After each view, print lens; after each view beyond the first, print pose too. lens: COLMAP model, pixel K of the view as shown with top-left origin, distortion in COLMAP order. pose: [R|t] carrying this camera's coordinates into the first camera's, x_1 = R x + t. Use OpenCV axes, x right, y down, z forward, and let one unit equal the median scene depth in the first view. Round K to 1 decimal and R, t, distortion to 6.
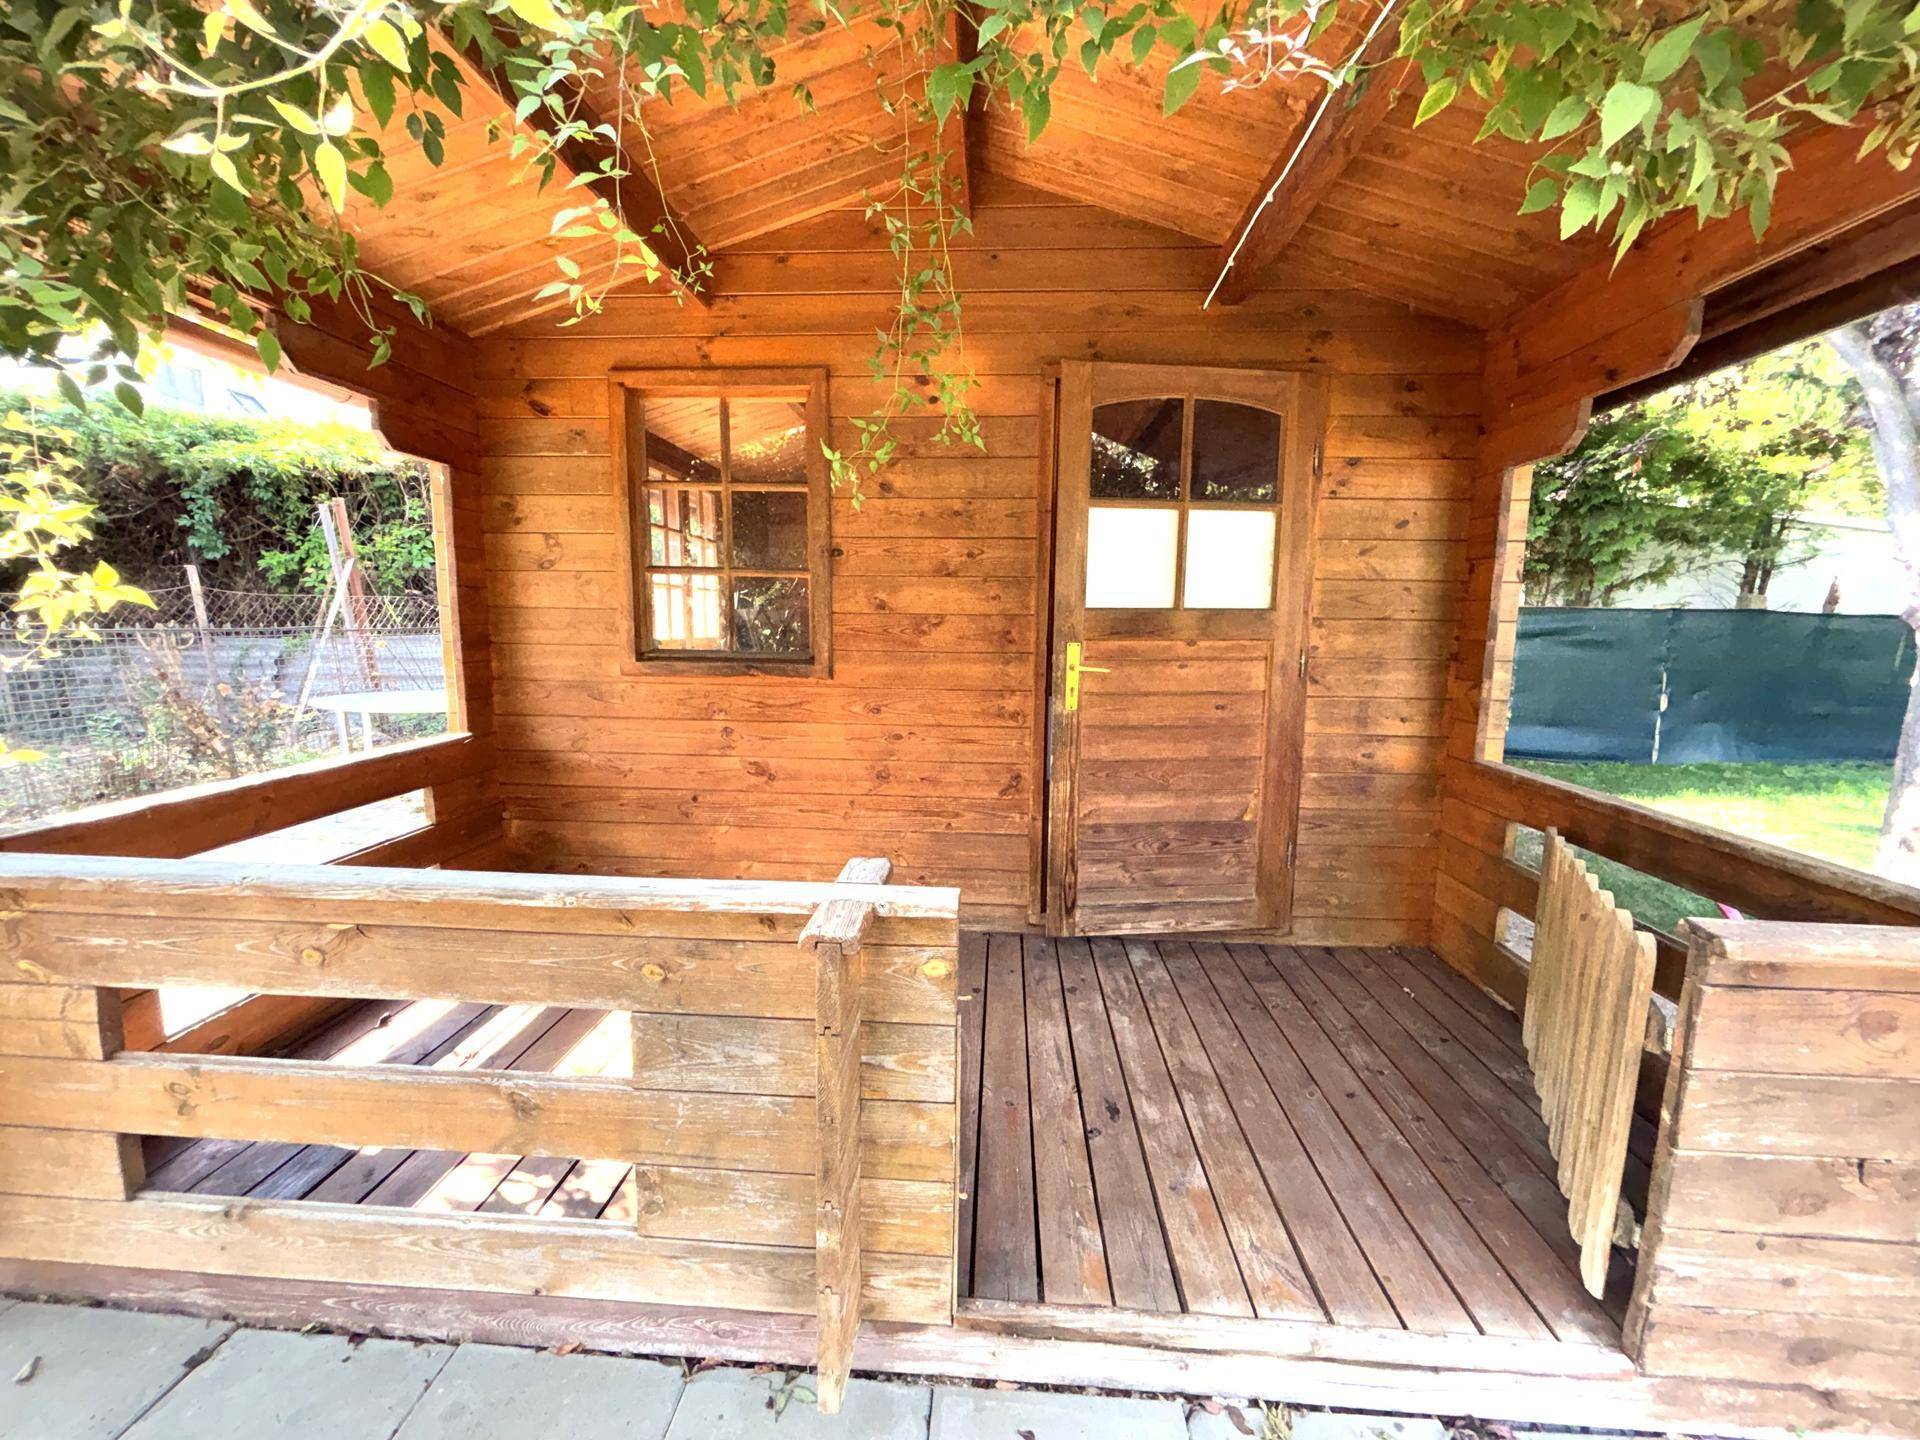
lens RADIAL K [[765.4, 0, 958.0], [0, 765.4, 725.7], [0, 0, 1]] dist [0.002657, 0.000317]
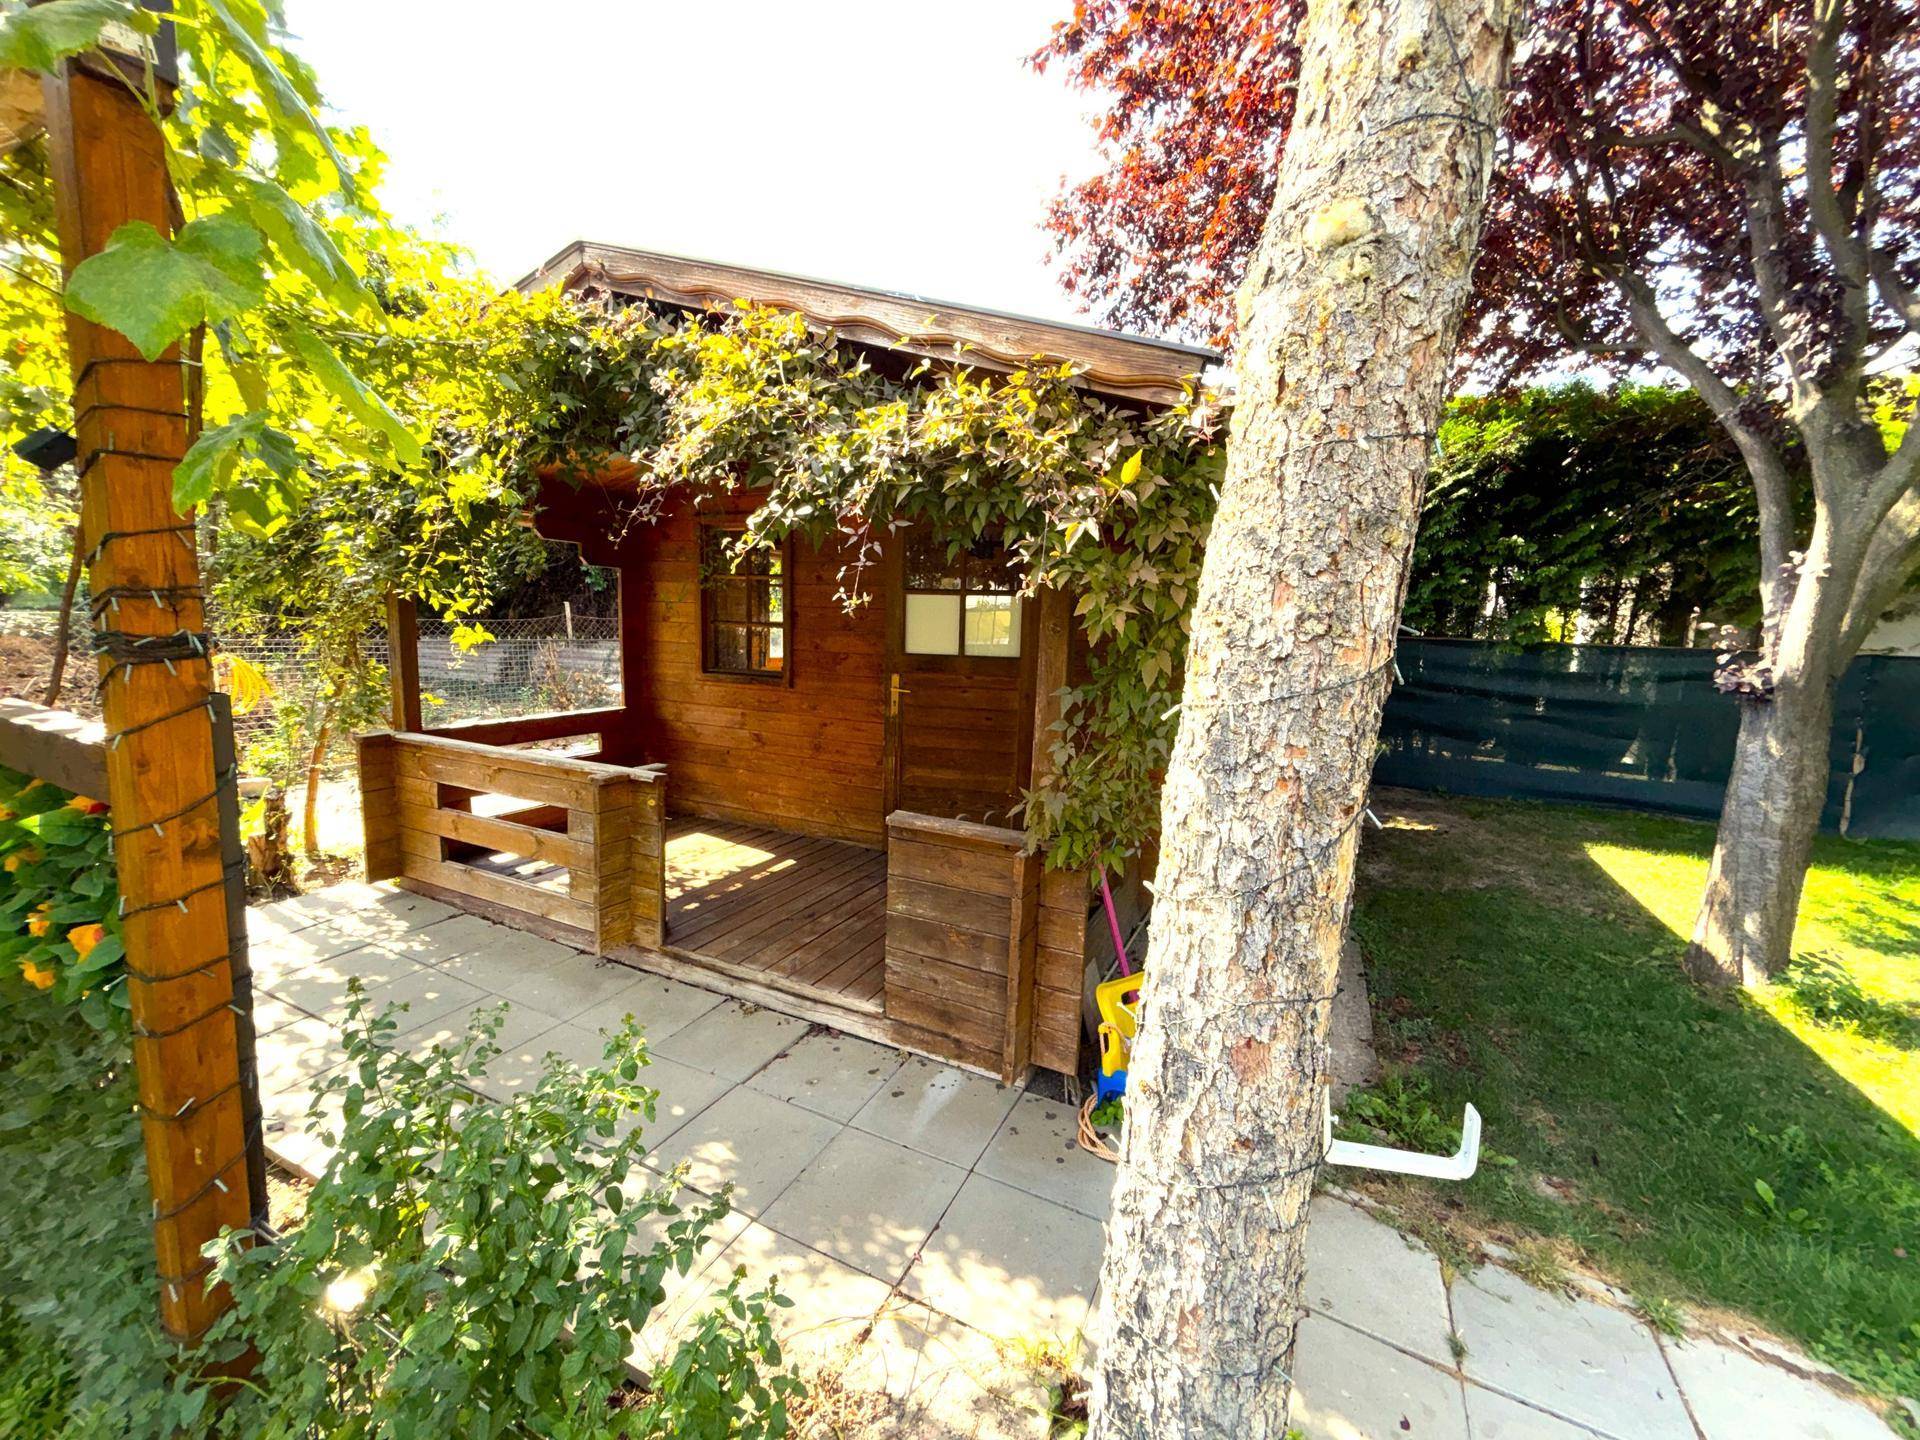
lens RADIAL K [[765.4, 0, 956.2], [0, 765.4, 716.5], [0, 0, 1]] dist [0.002657, 0.000317]
pose [[0.925474, 0.063436, -0.373461, 0.888282], [-0.071459, 0.997414, -0.007663, -0.011605], [0.372009, 0.033779, 0.927614, -0.487244]]
